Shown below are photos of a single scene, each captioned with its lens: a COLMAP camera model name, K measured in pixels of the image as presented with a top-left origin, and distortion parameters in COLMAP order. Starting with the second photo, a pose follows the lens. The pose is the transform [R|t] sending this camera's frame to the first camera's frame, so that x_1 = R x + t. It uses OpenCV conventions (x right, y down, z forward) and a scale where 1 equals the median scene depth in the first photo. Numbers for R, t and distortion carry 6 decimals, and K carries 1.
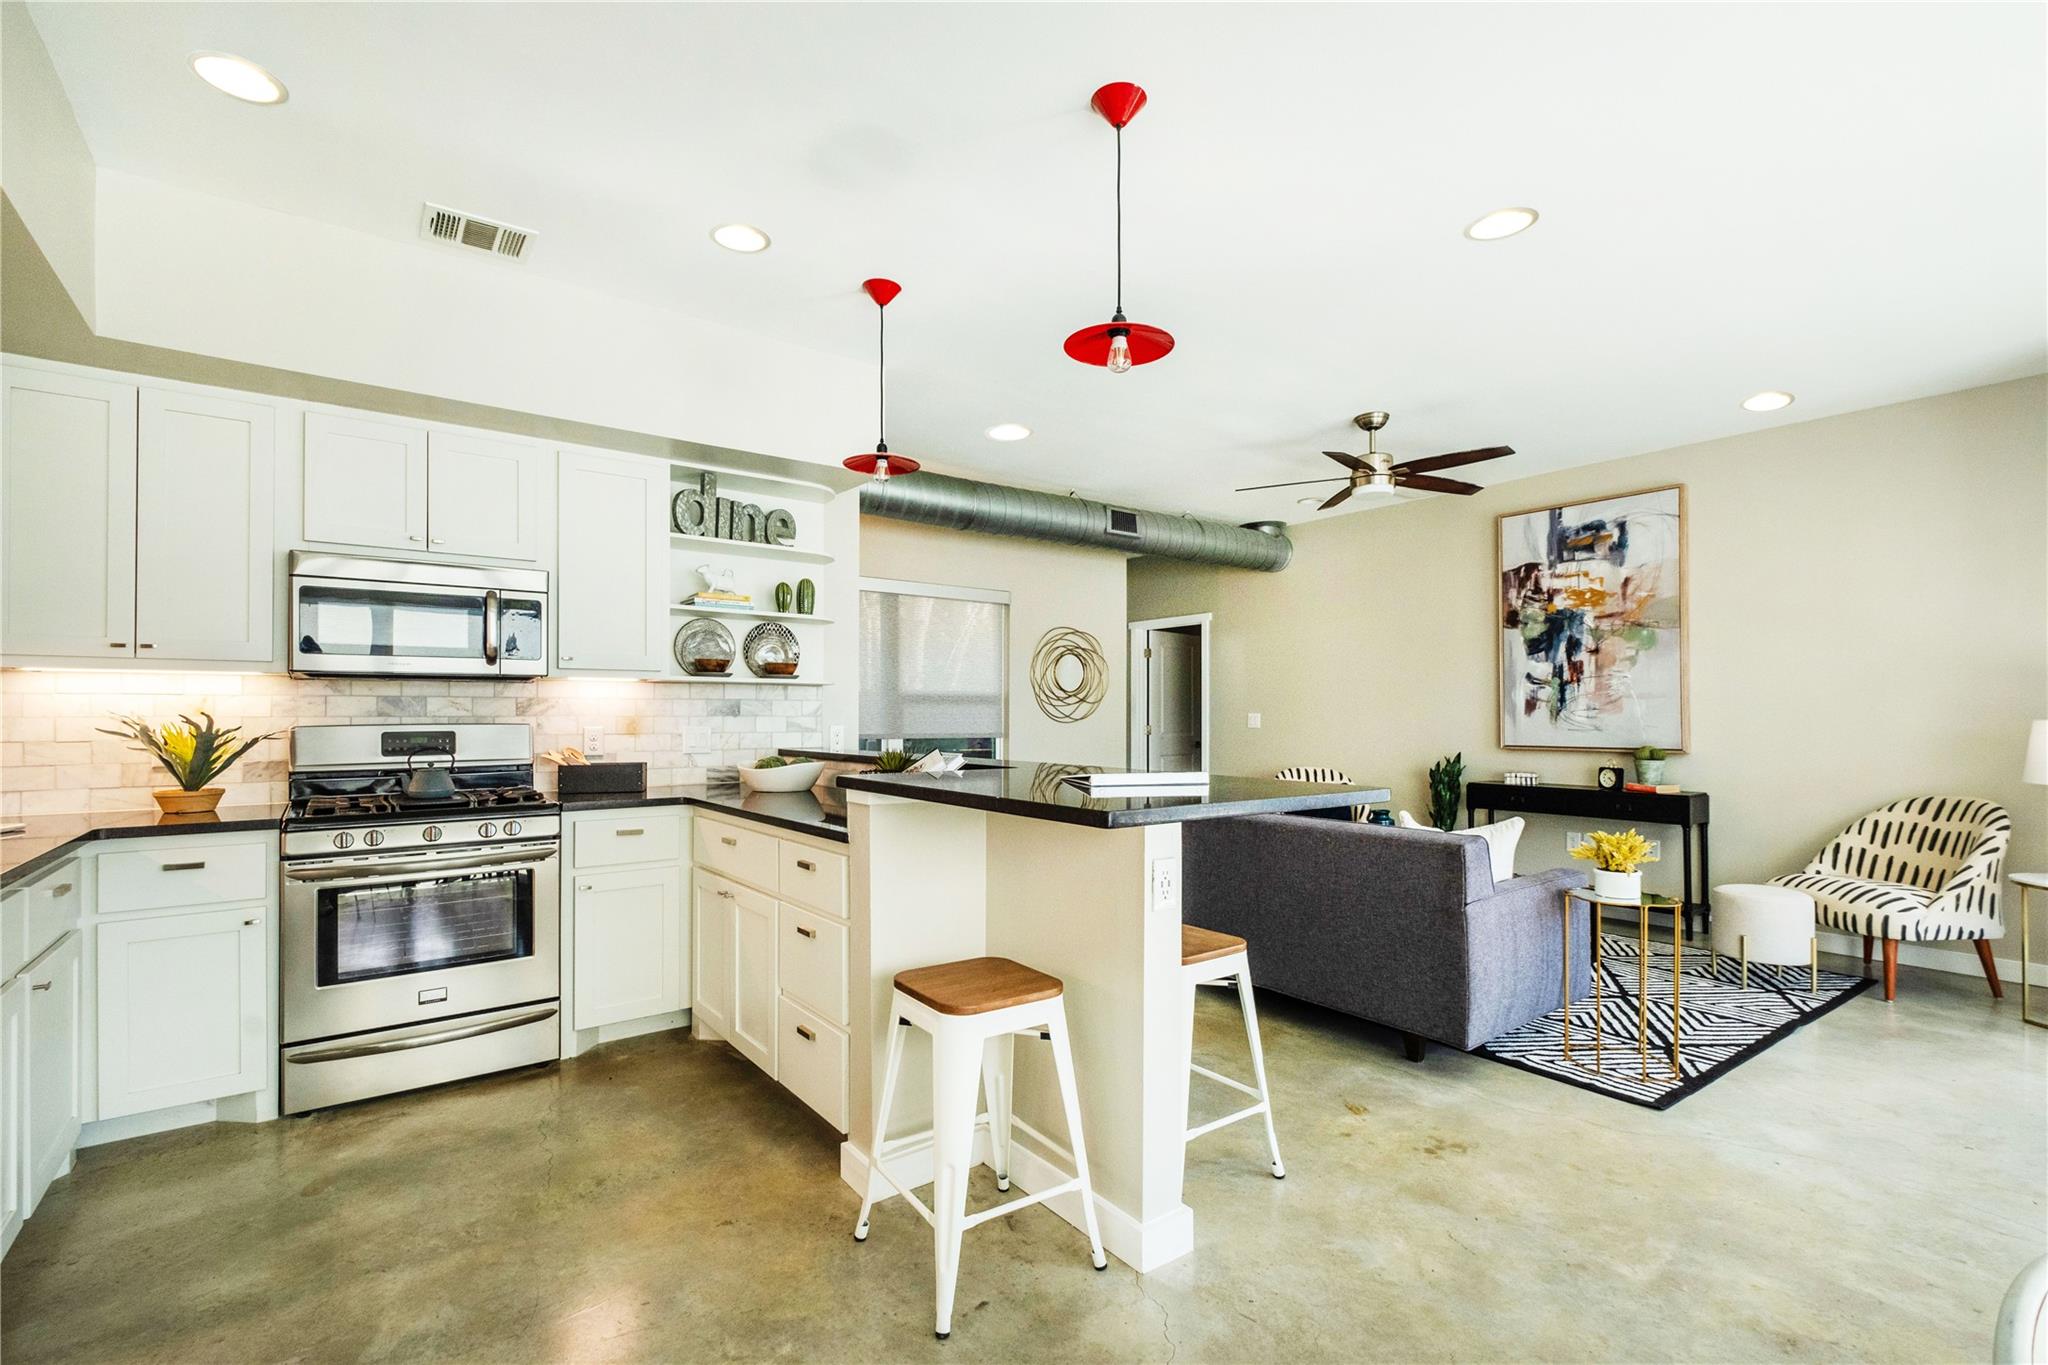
lens RADIAL K [[918.8, 0, 1027.5], [0, 918.8, 702.9], [0, 0, 1]] dist [0.007211, -0.006270]
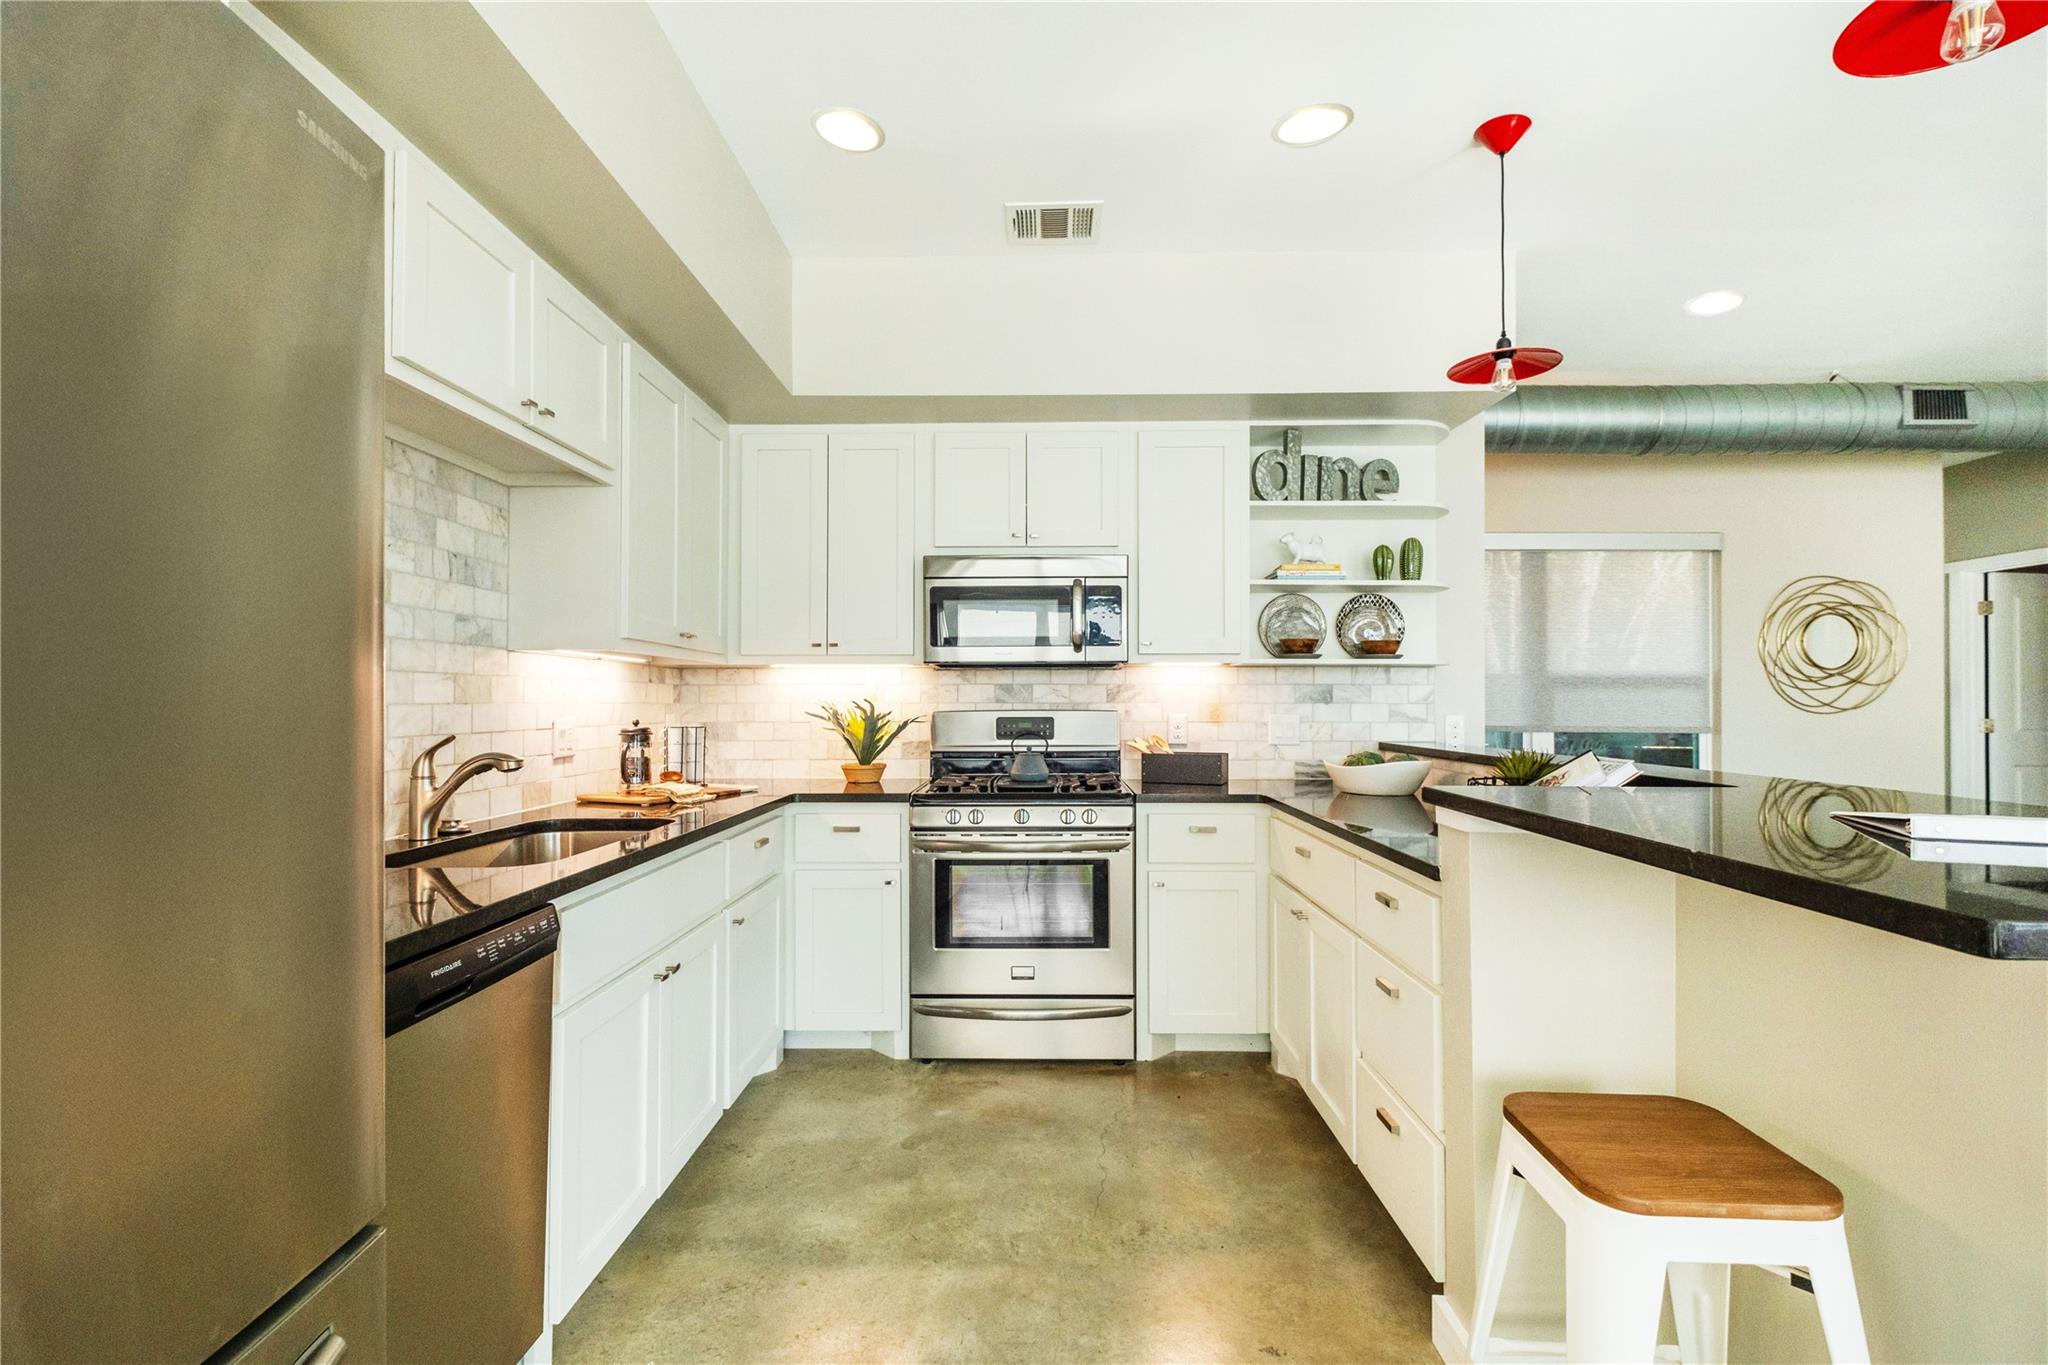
lens RADIAL K [[918.8, 0, 1023.5], [0, 918.8, 690.8], [0, 0, 1]] dist [0.007211, -0.006270]
pose [[0.784380, -0.005499, -0.620256, -0.002155], [0.006652, 0.999978, -0.000453, 0.001031], [0.620245, -0.003771, 0.784399, 0.165536]]
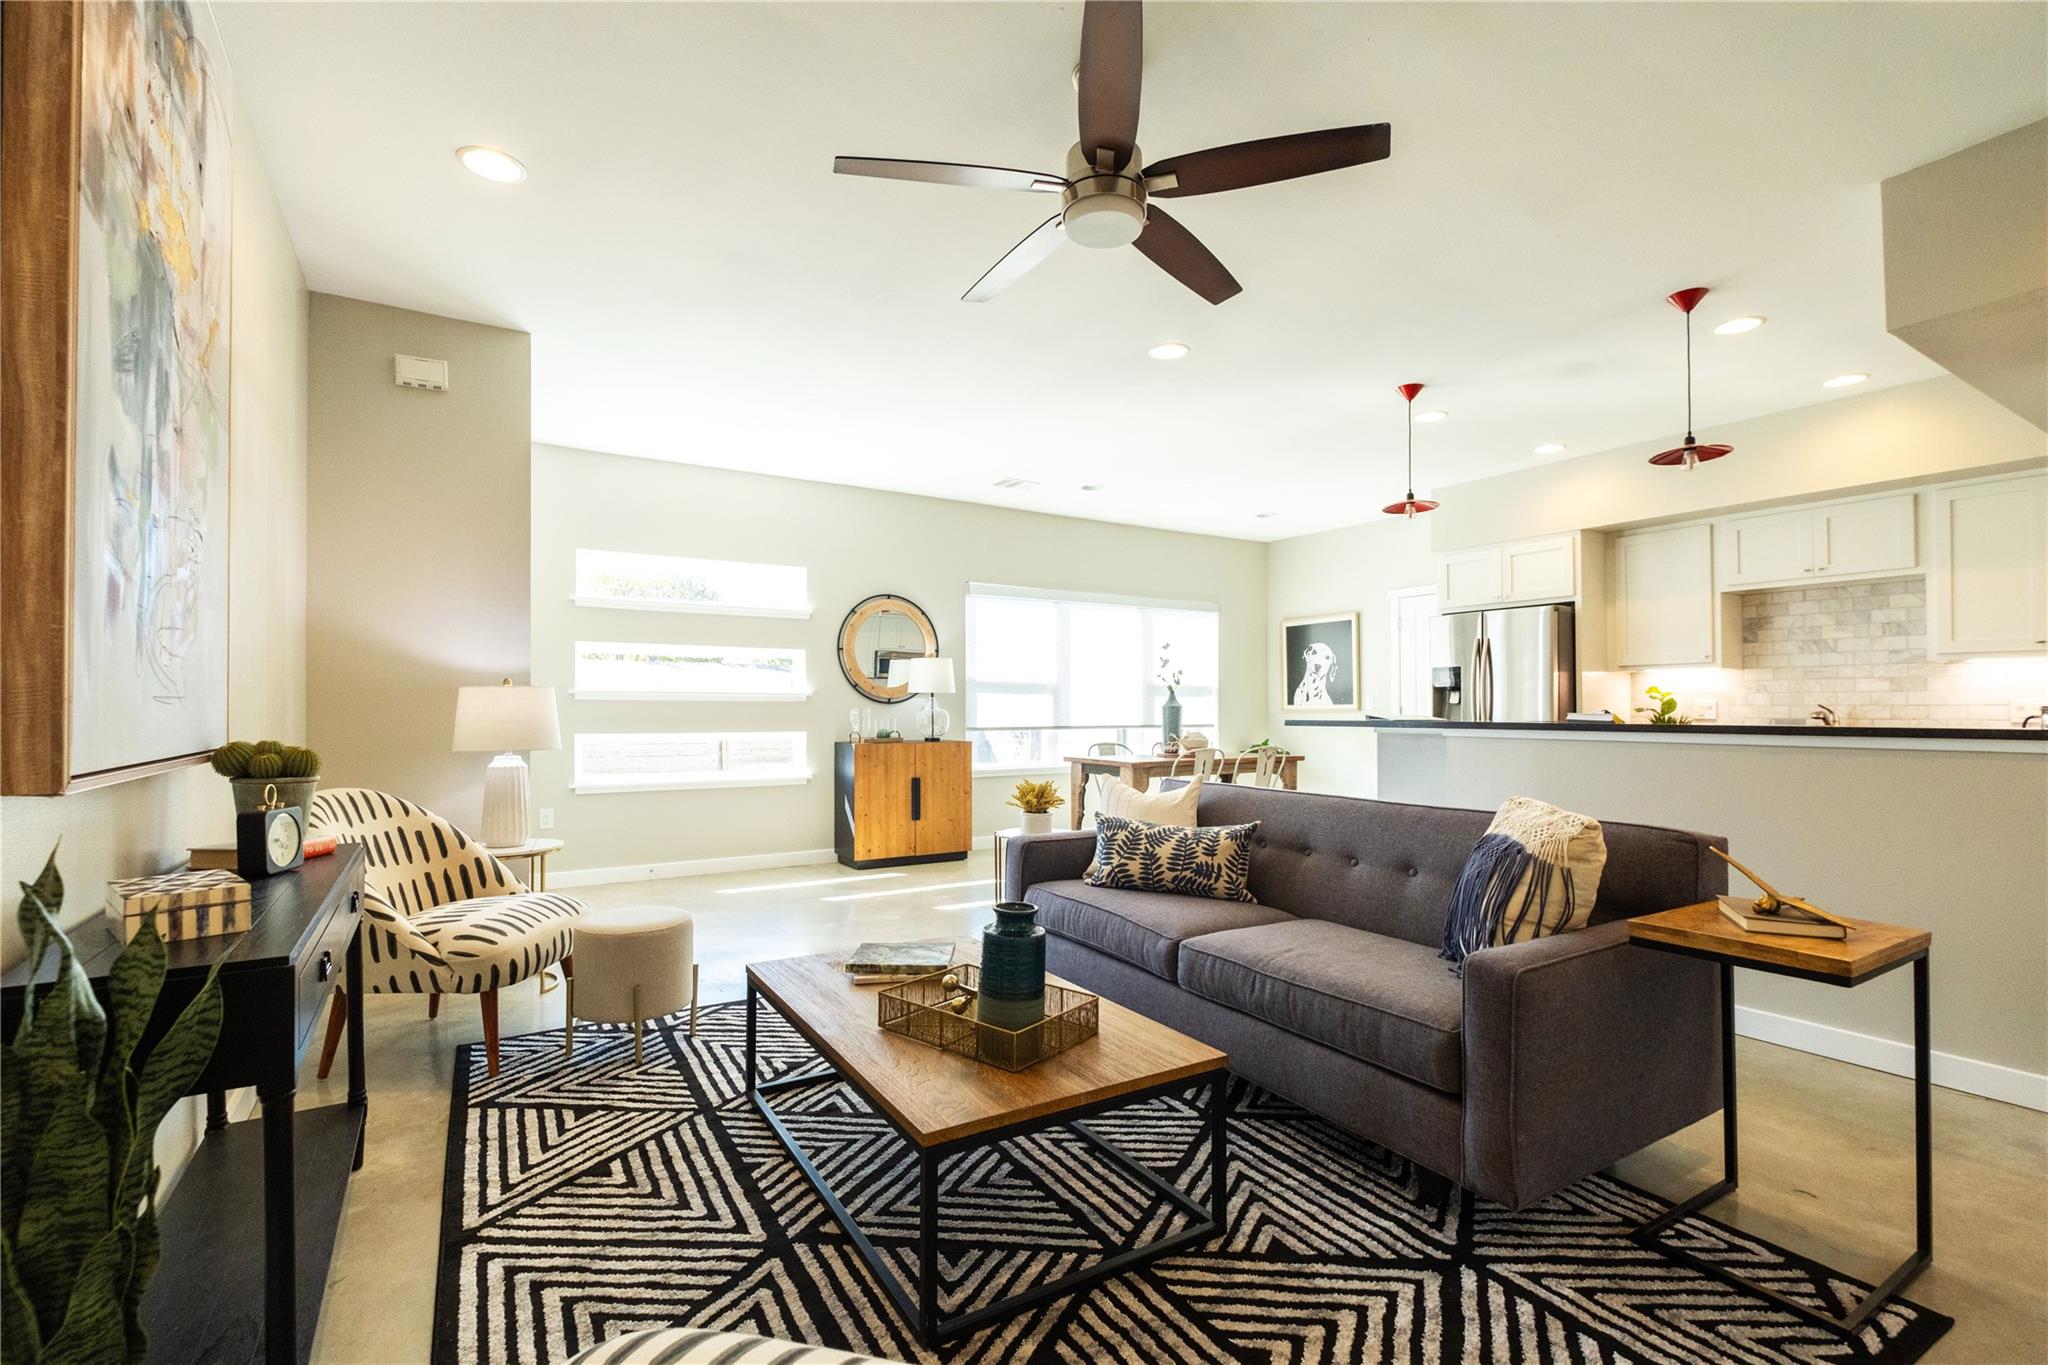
lens RADIAL K [[918.8, 0, 1036.3], [0, 918.8, 694.5], [0, 0, 1]] dist [0.007211, -0.006270]
pose [[-0.997405, -0.000691, 0.071990, 0.525800], [-0.002699, 0.999610, -0.027792, 0.058728], [-0.071943, -0.027914, -0.997018, 2.034525]]
